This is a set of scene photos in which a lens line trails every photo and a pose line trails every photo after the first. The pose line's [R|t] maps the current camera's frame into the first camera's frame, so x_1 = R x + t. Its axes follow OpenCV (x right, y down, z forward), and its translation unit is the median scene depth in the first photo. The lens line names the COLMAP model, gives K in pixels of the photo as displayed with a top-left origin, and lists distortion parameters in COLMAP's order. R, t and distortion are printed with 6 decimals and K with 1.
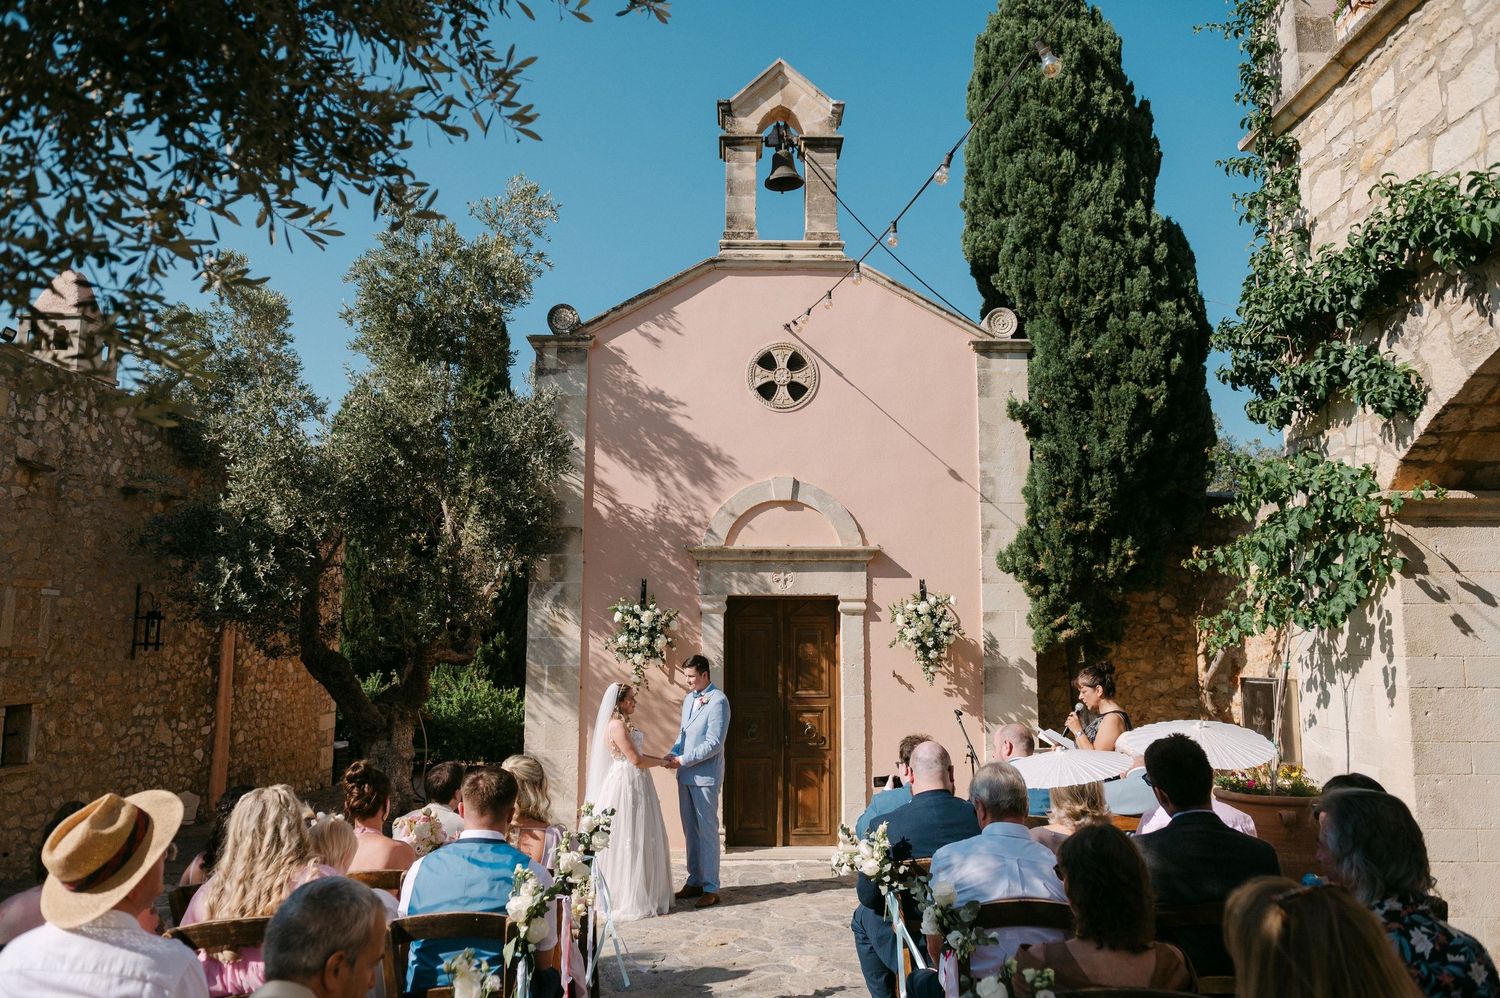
lens RADIAL K [[1051.4, 0, 750.8], [0, 1051.4, 494.1], [0, 0, 1]] dist [-0.008807, -0.015329]
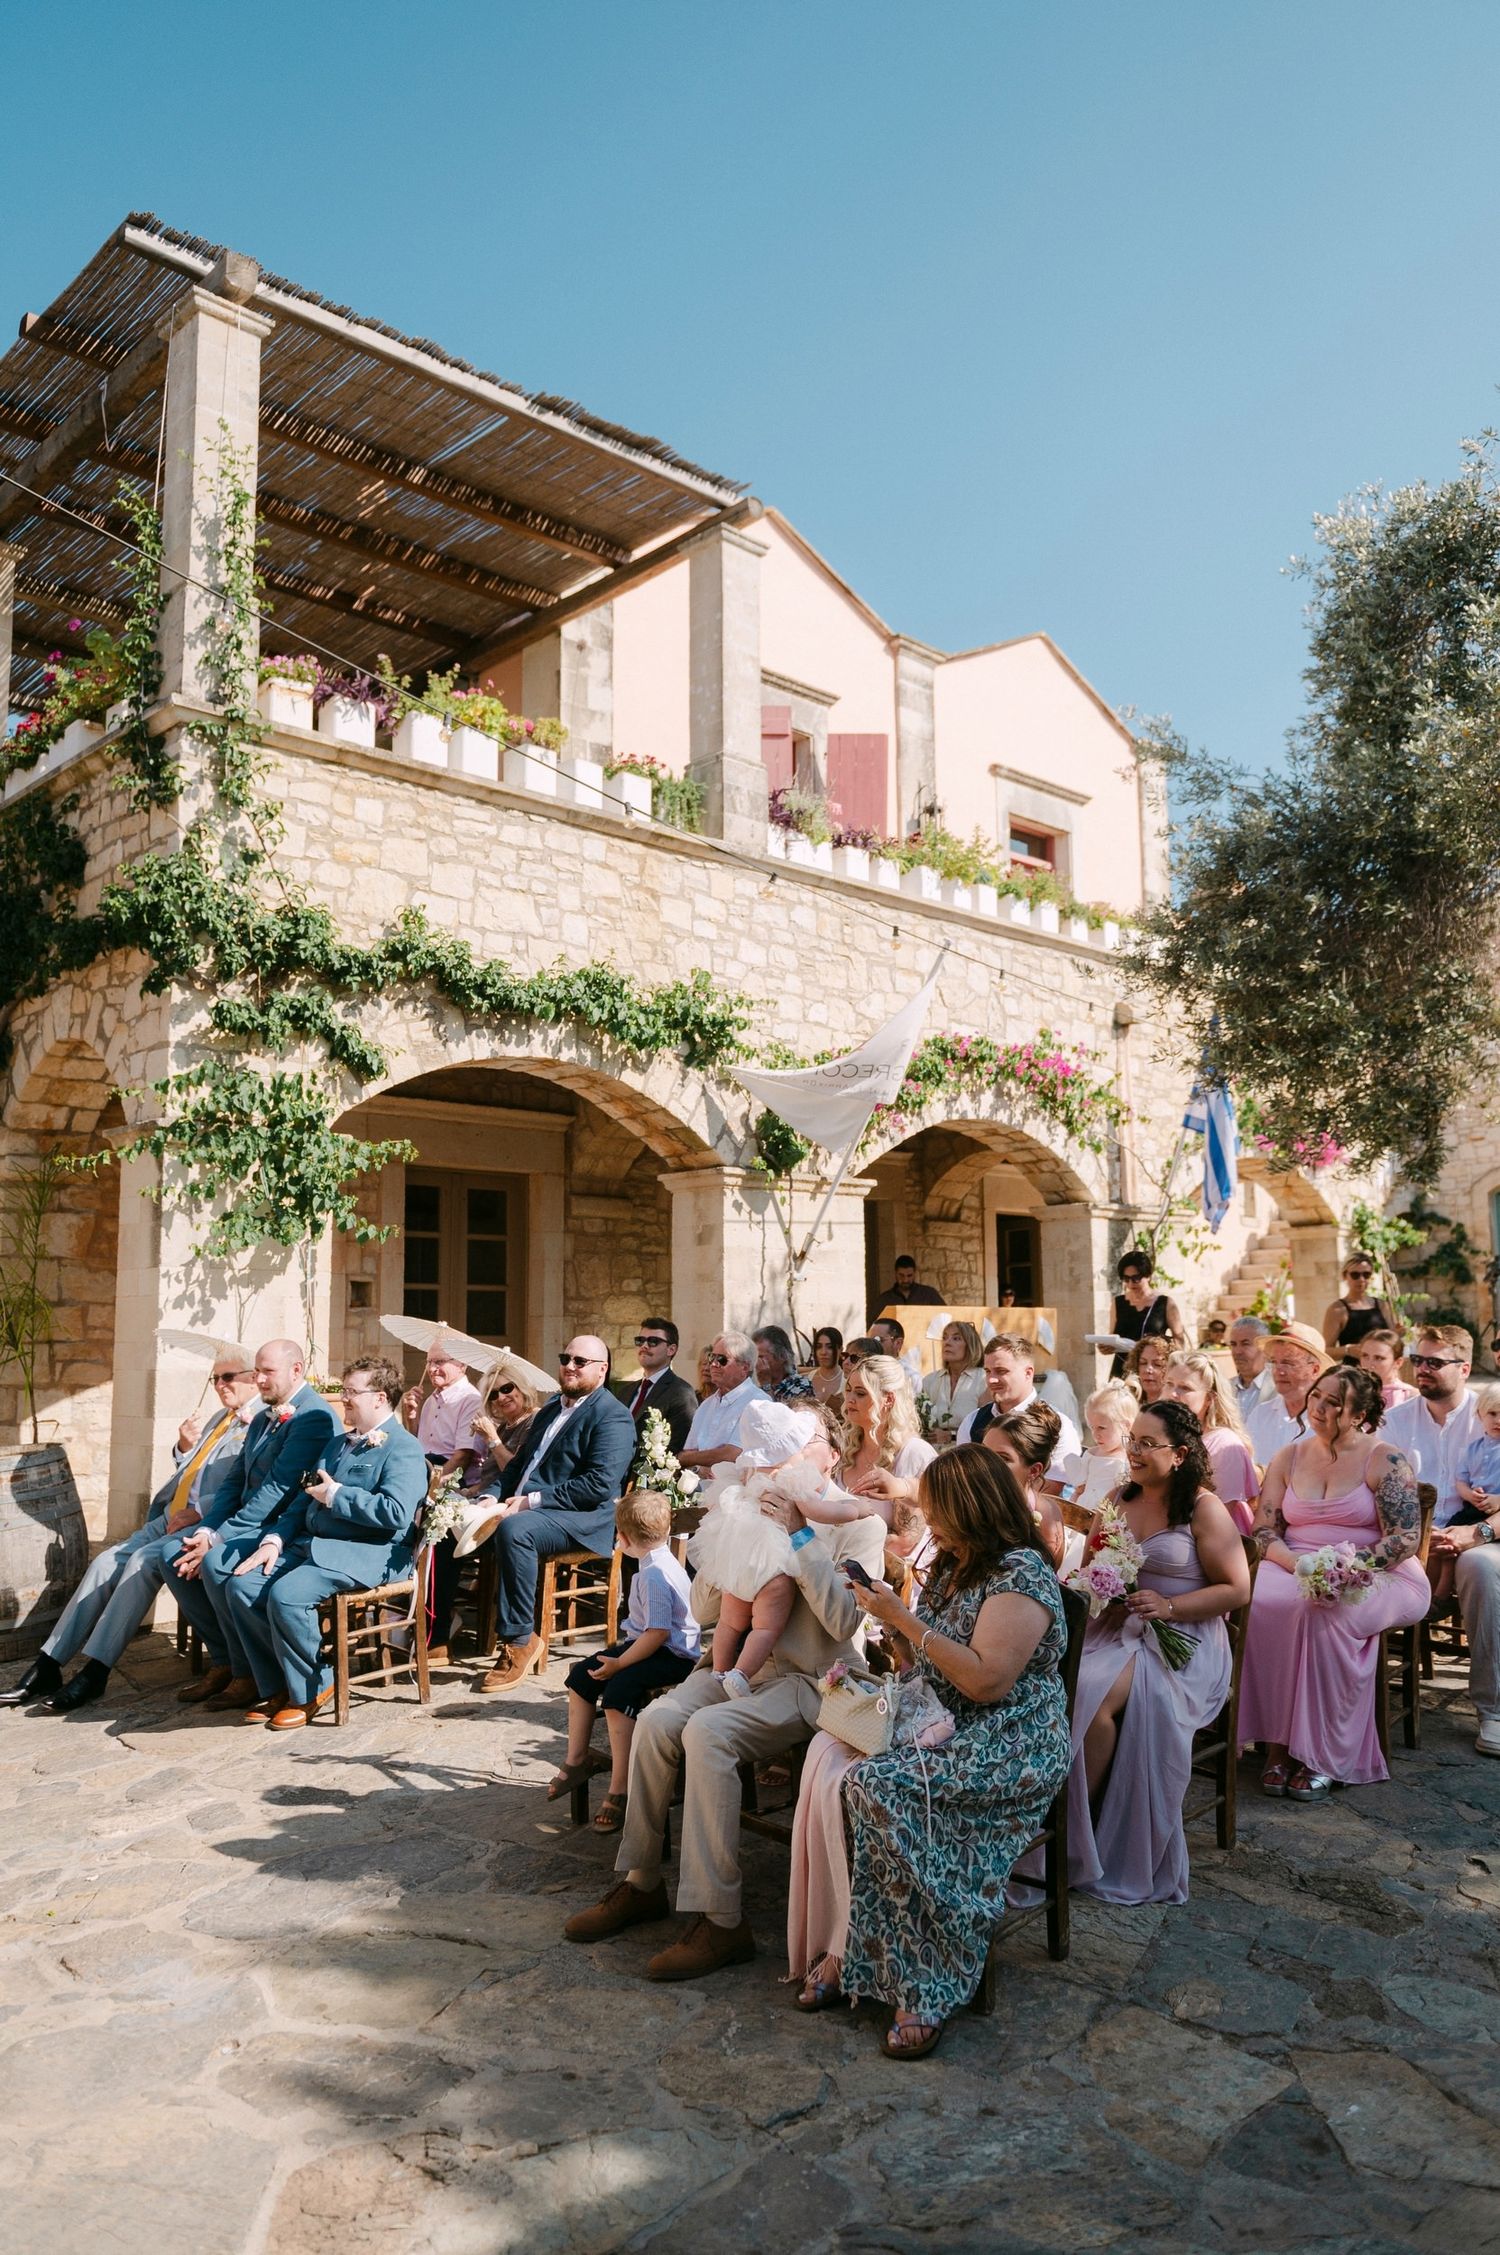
lens RADIAL K [[1580.6, 0, 743.7], [0, 1580.6, 1122.0], [0, 0, 1]] dist [-0.008807, -0.015329]
pose [[-0.700347, 0.096878, 0.707198, -0.459638], [-0.089435, 0.971030, -0.221589, 0.158149], [-0.708178, -0.218438, -0.671394, 0.875265]]
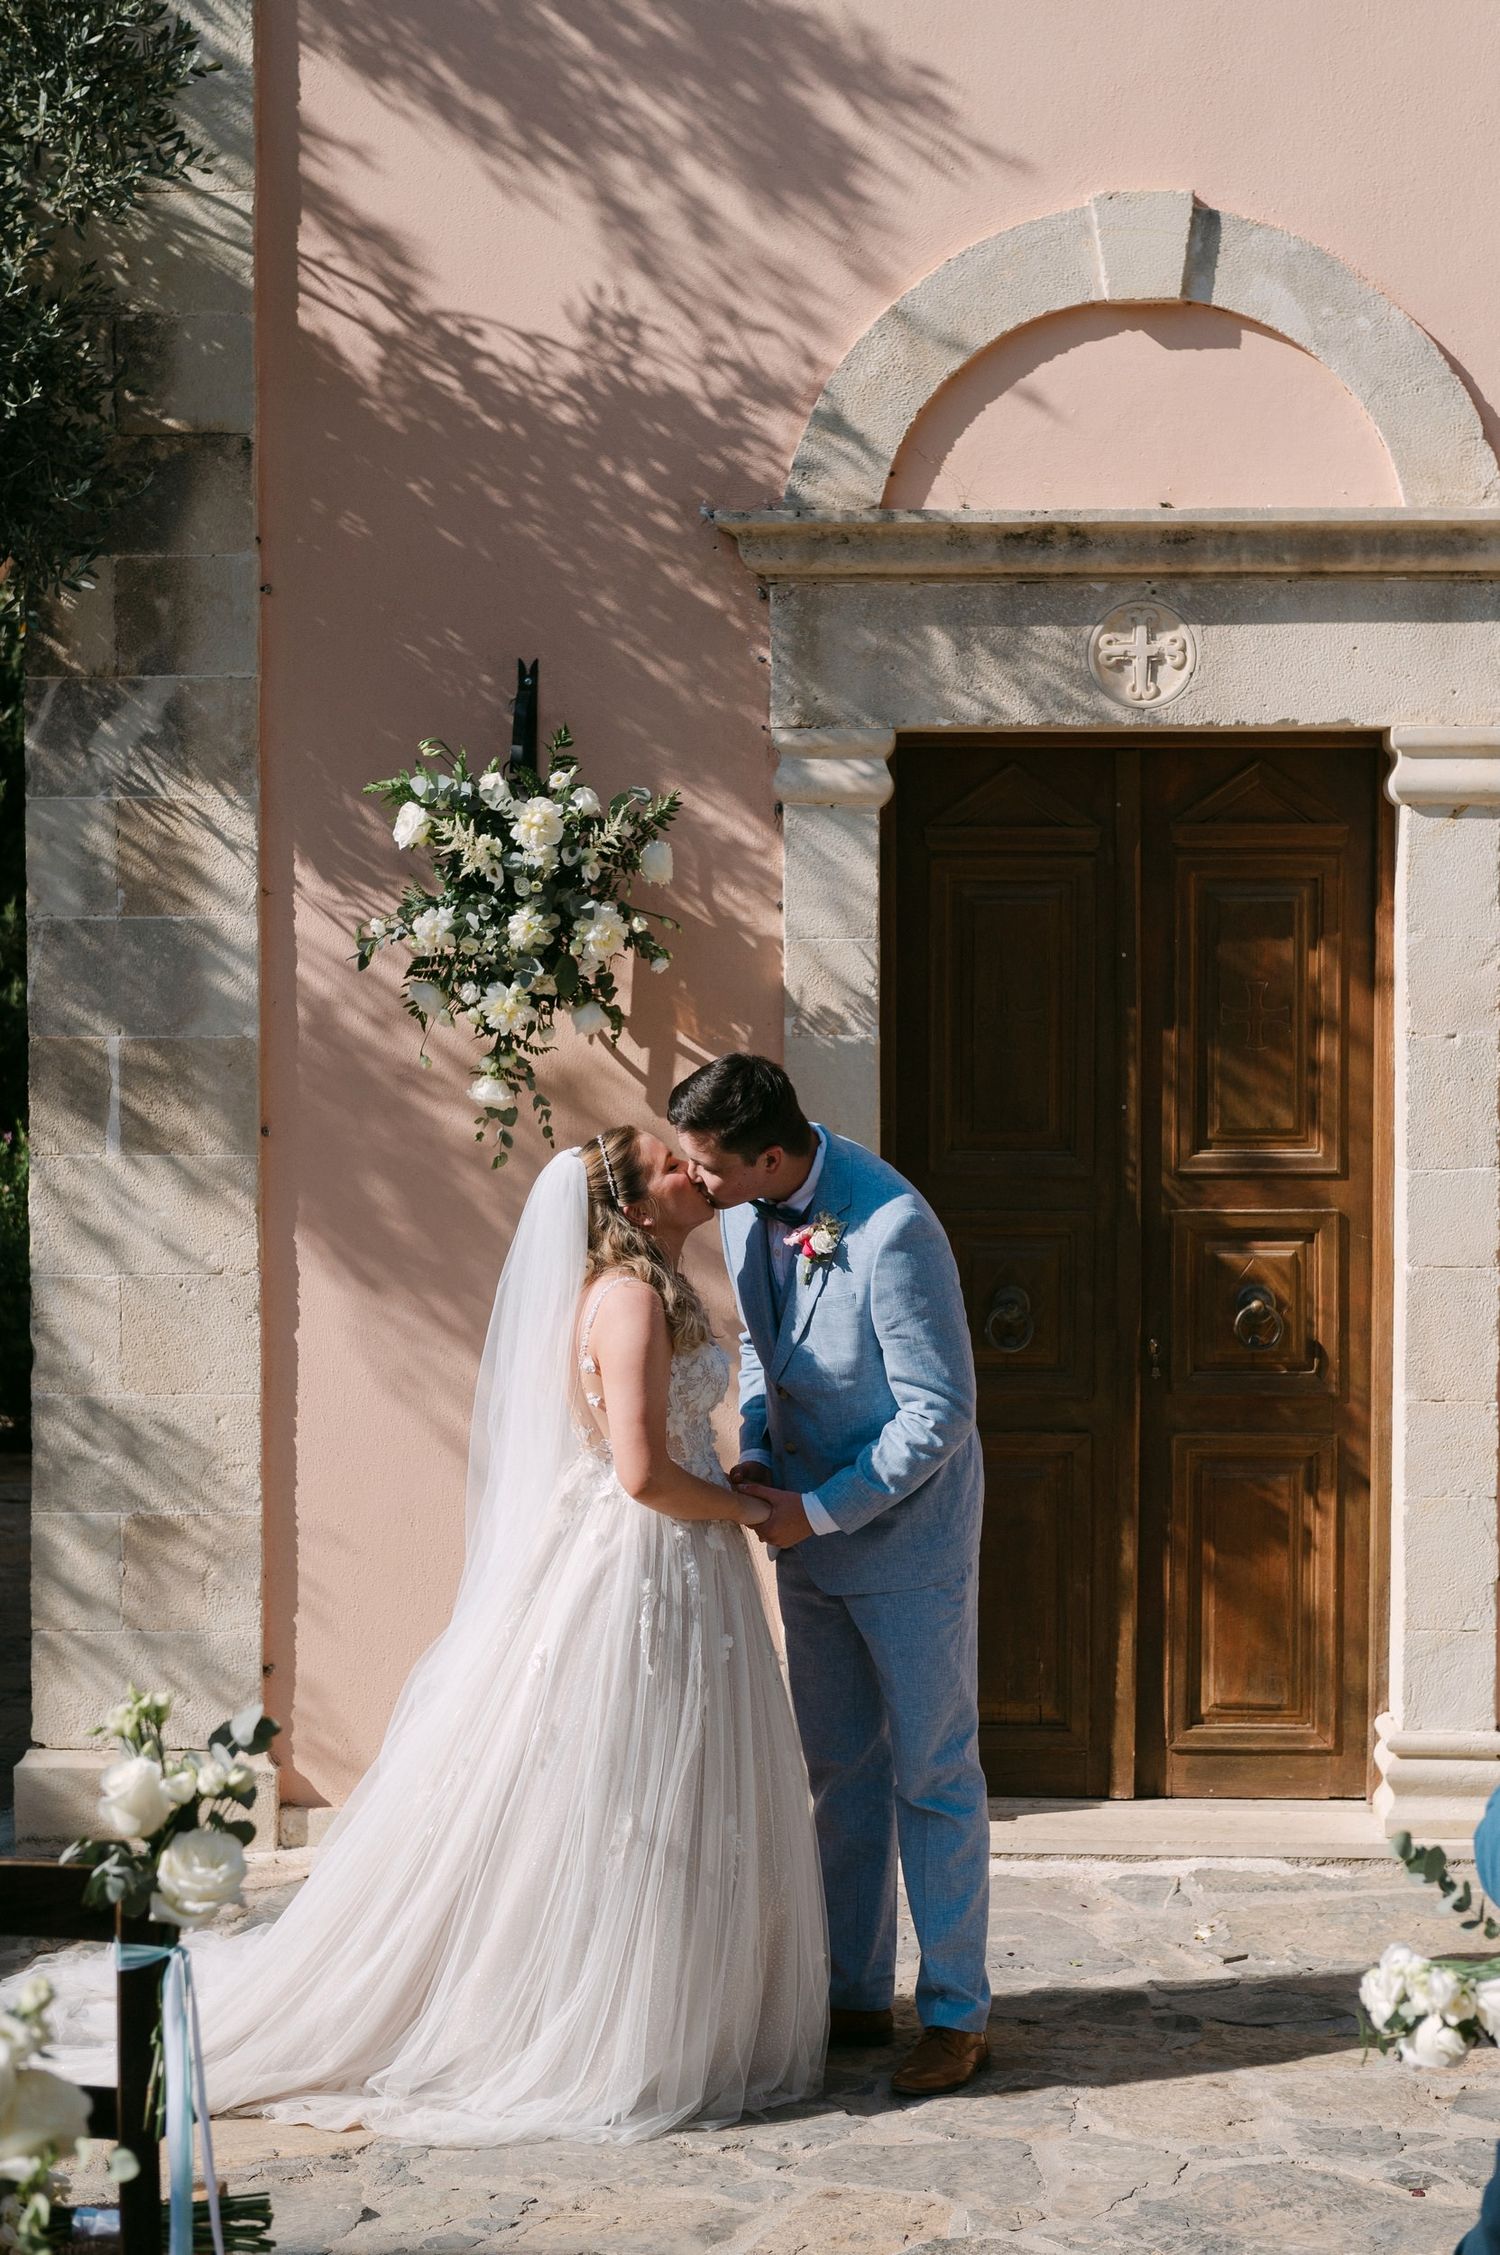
lens RADIAL K [[3780.7, 0, 760.1], [0, 3780.7, 1124.3], [0, 0, 1]] dist [-0.006994, 0.067920]
pose [[0.998349, 0.001574, -0.057413, -0.004314], [0.008860, 0.983439, 0.181025, 0.032220], [0.056747, -0.181235, 0.981801, 0.185941]]
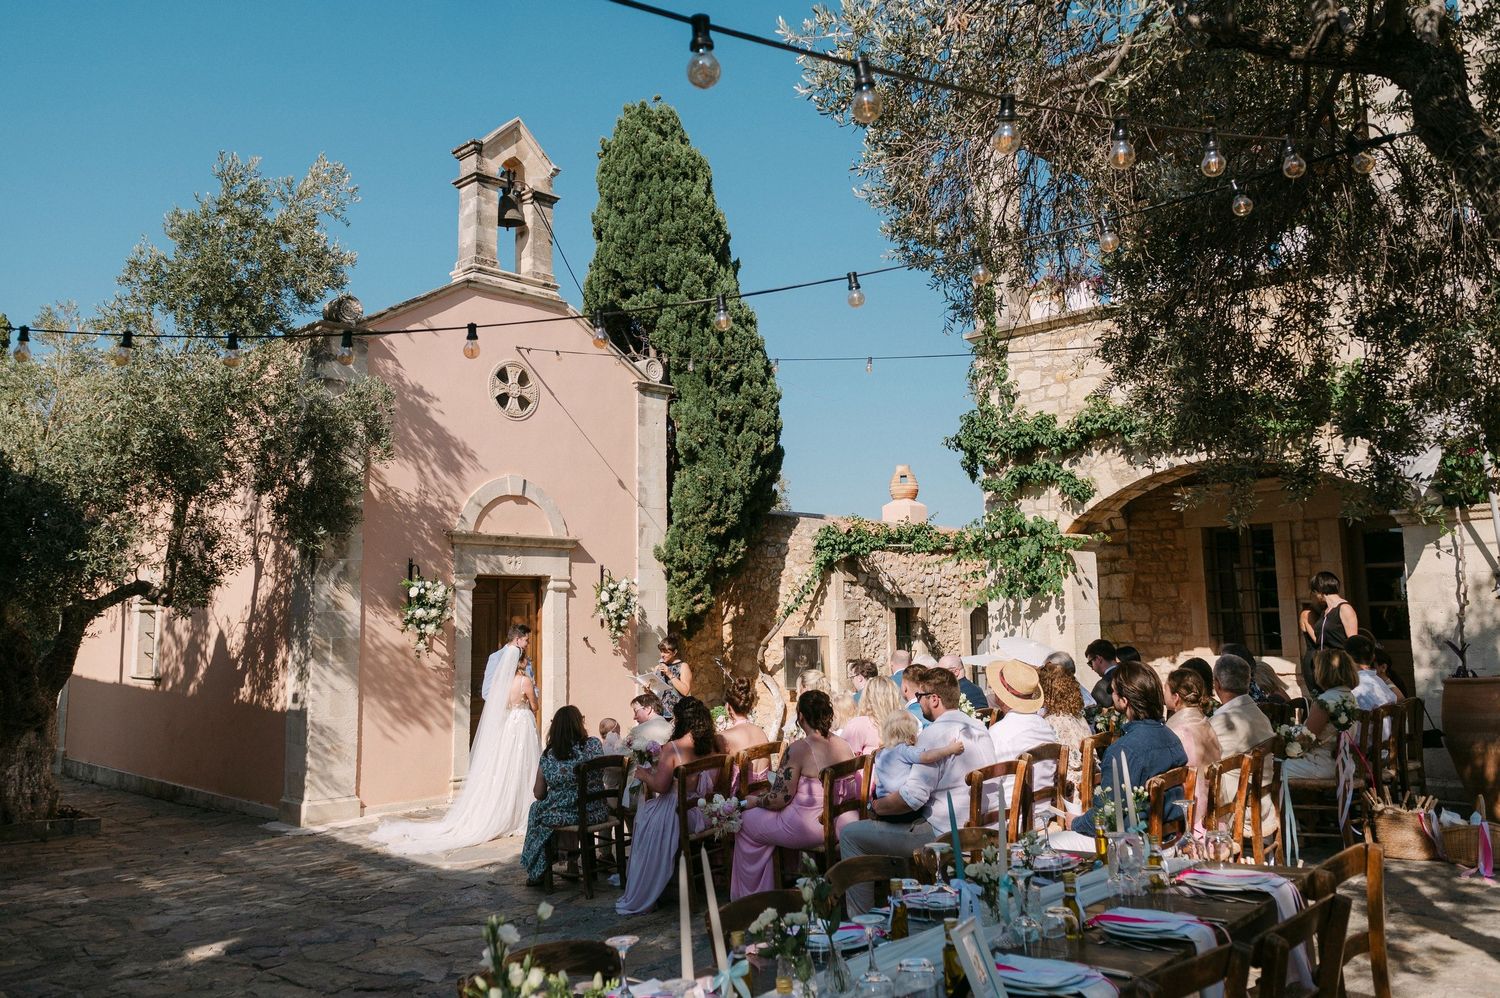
lens RADIAL K [[1171.5, 0, 691.2], [0, 1171.5, 447.8], [0, 0, 1]] dist [0.003862, -0.000637]
pose [[0.716606, 0.092083, 0.691373, -0.760634], [-0.081584, 0.995509, -0.048029, -0.000059], [-0.692690, -0.021987, 0.720900, -0.093298]]
